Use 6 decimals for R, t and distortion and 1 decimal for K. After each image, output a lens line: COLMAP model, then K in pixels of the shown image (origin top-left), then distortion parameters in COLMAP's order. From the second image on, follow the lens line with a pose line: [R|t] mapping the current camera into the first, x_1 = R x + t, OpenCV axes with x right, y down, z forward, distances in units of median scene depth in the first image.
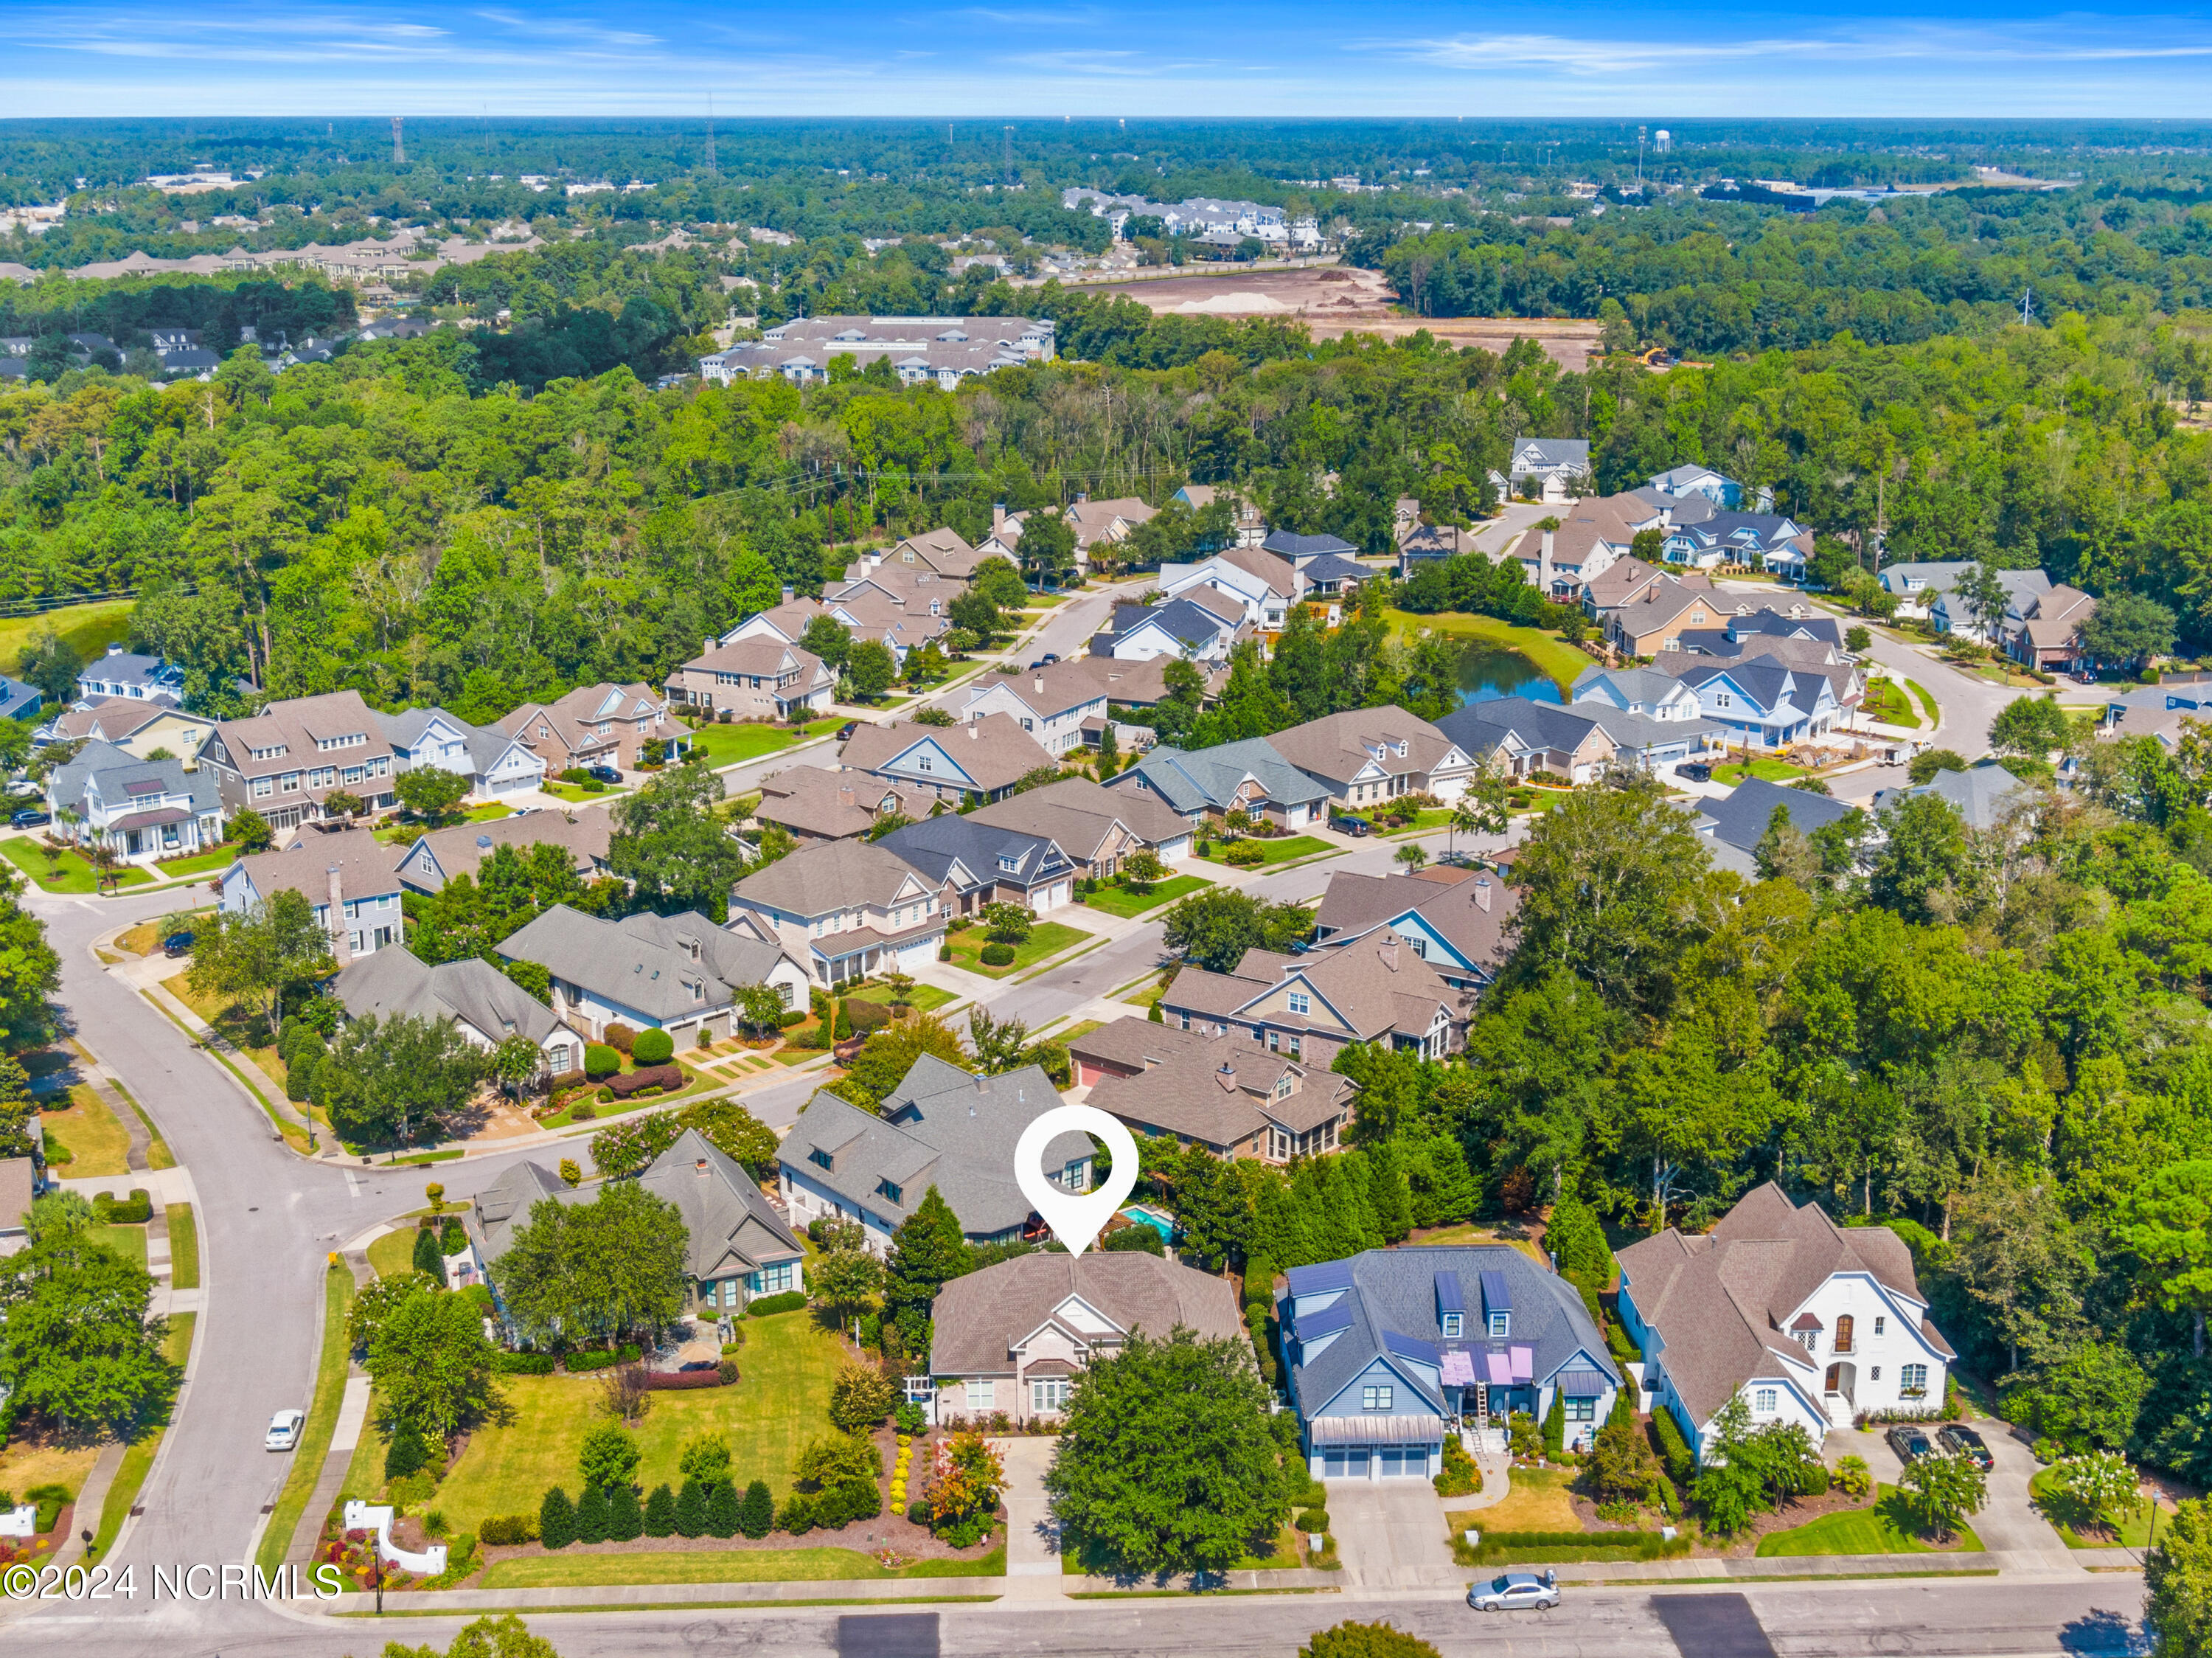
lens RADIAL K [[2713.2, 0, 1109.1], [0, 2713.2, 831.6], [0, 0, 1]] dist [0.001446, 0.000000]
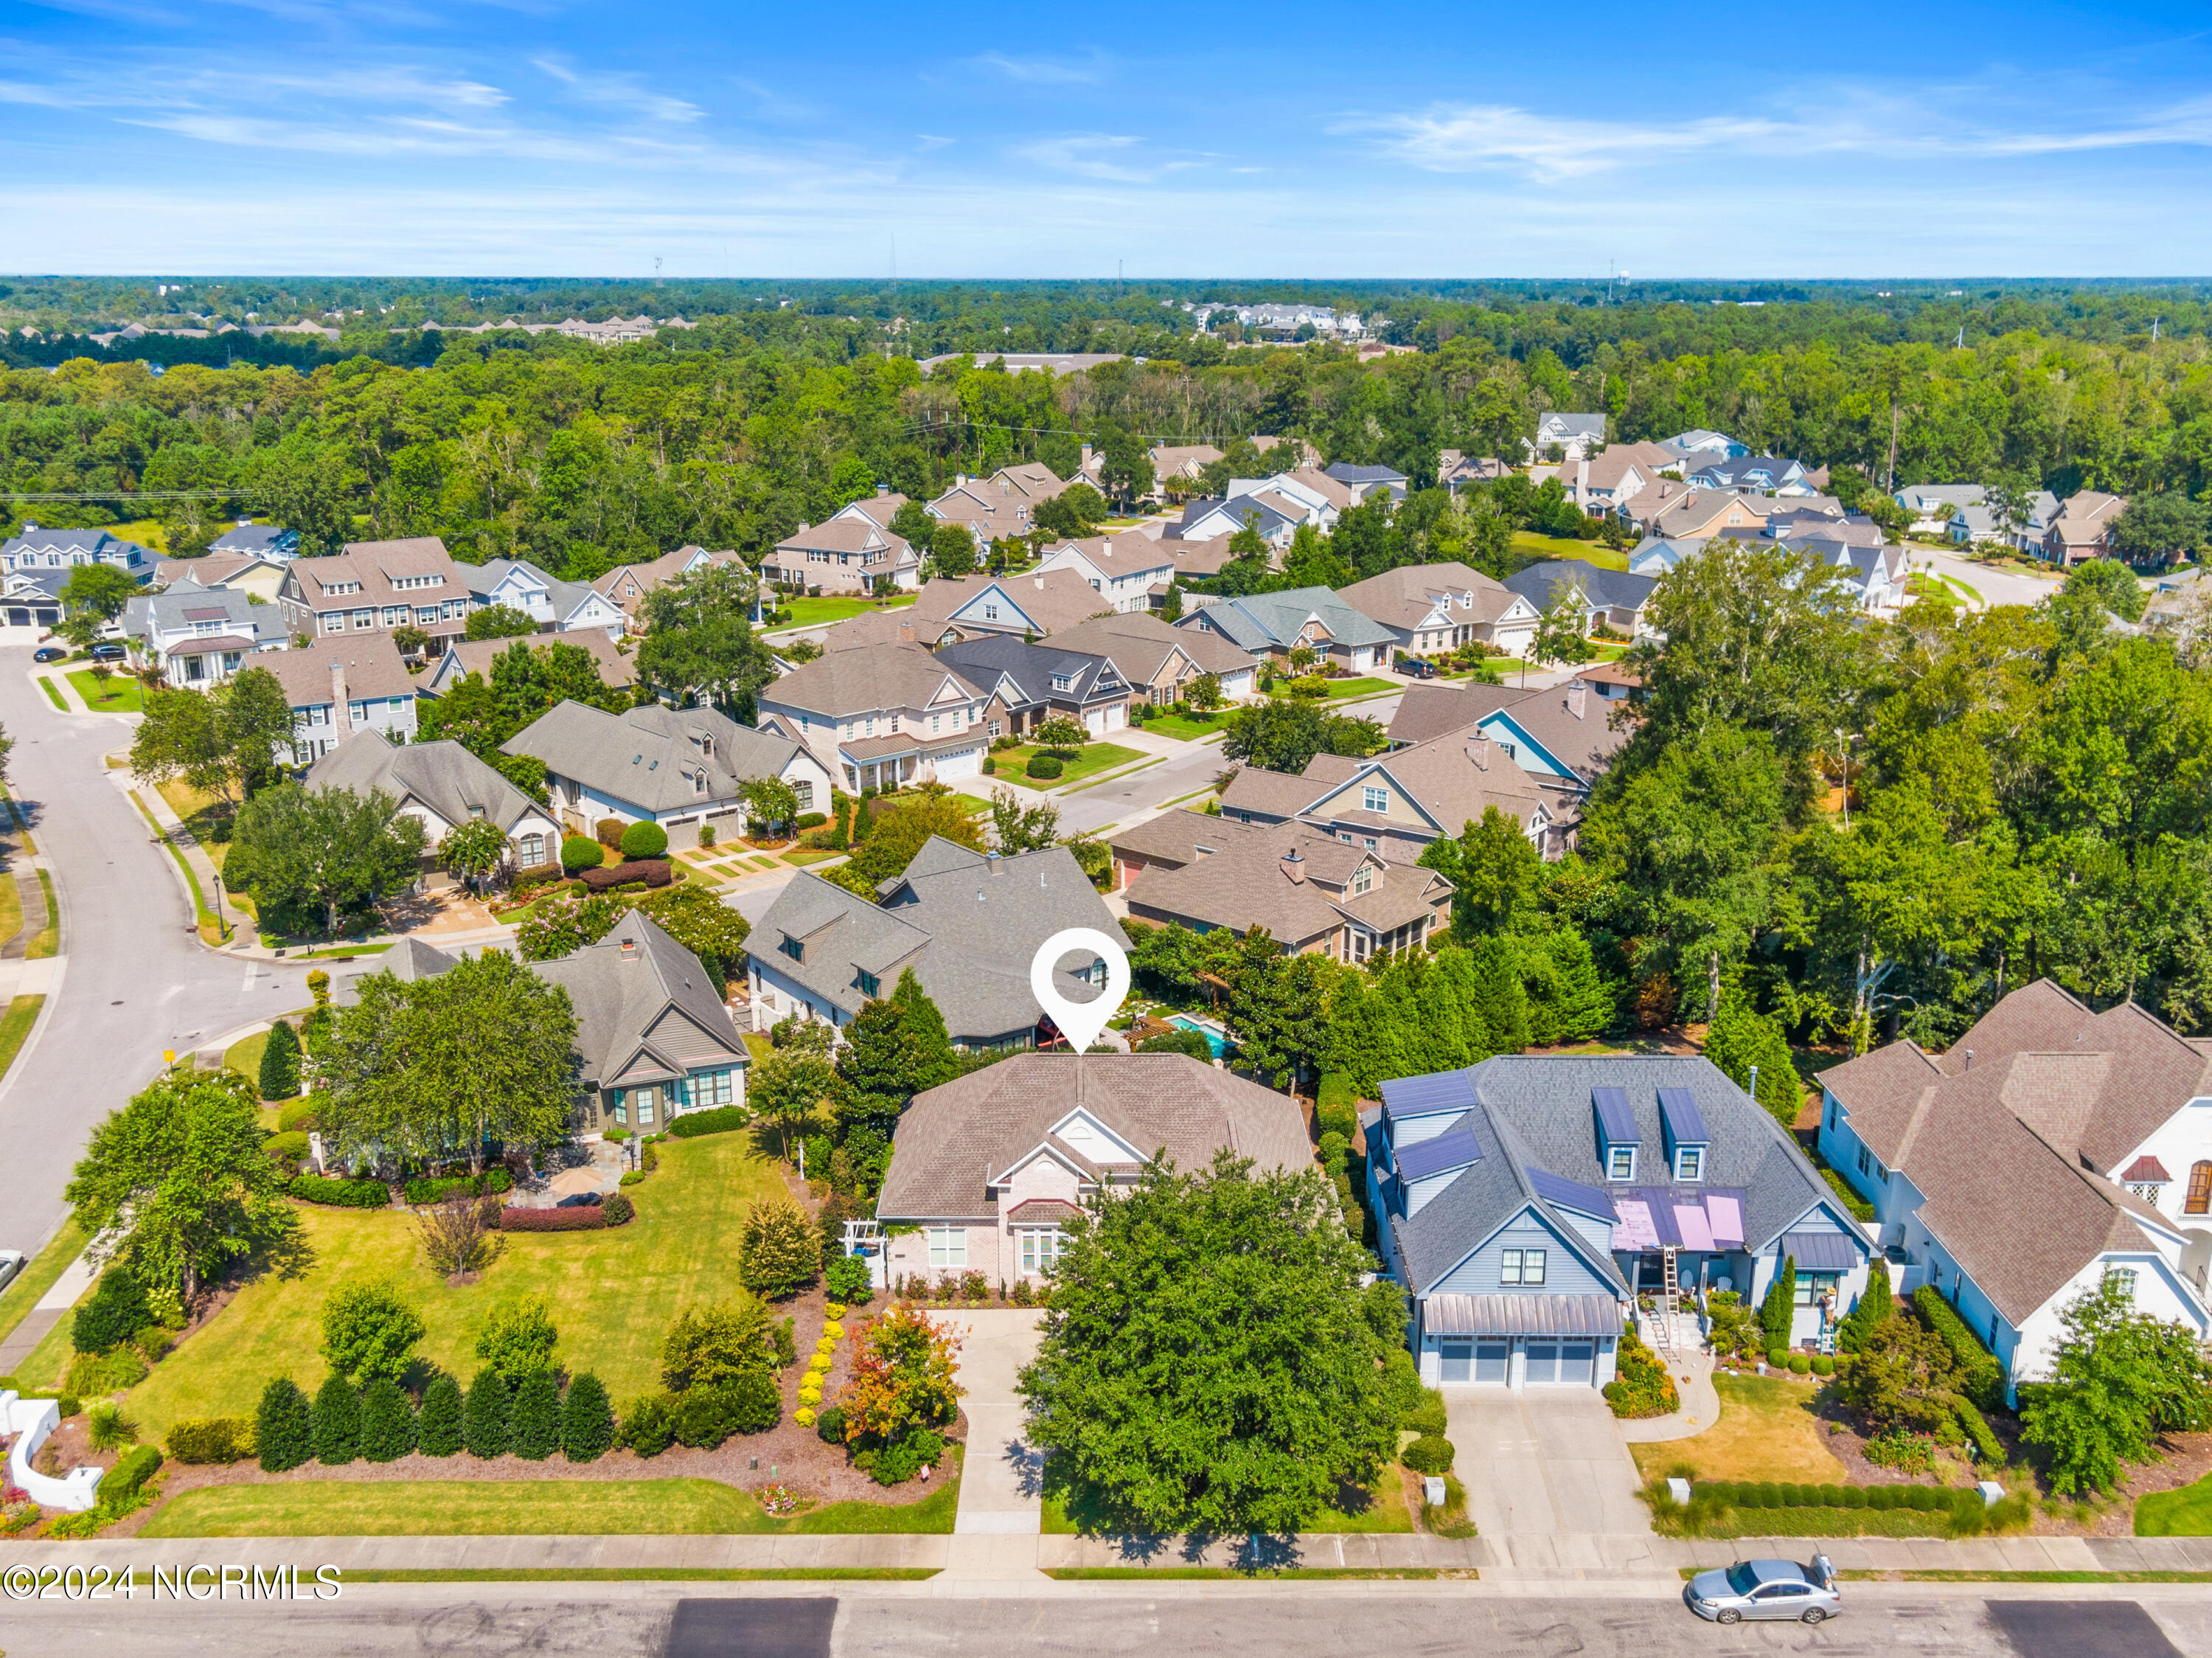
lens RADIAL K [[1978.5, 0, 1109.4], [0, 1978.5, 822.0], [0, 0, 1]] dist [0.015006, 0.004254]
pose [[0.999015, 0.012079, -0.042708, 0.012743], [-0.012068, 0.999927, 0.000518, 0.077507], [0.042712, -0.000002, 0.999087, 0.393497]]
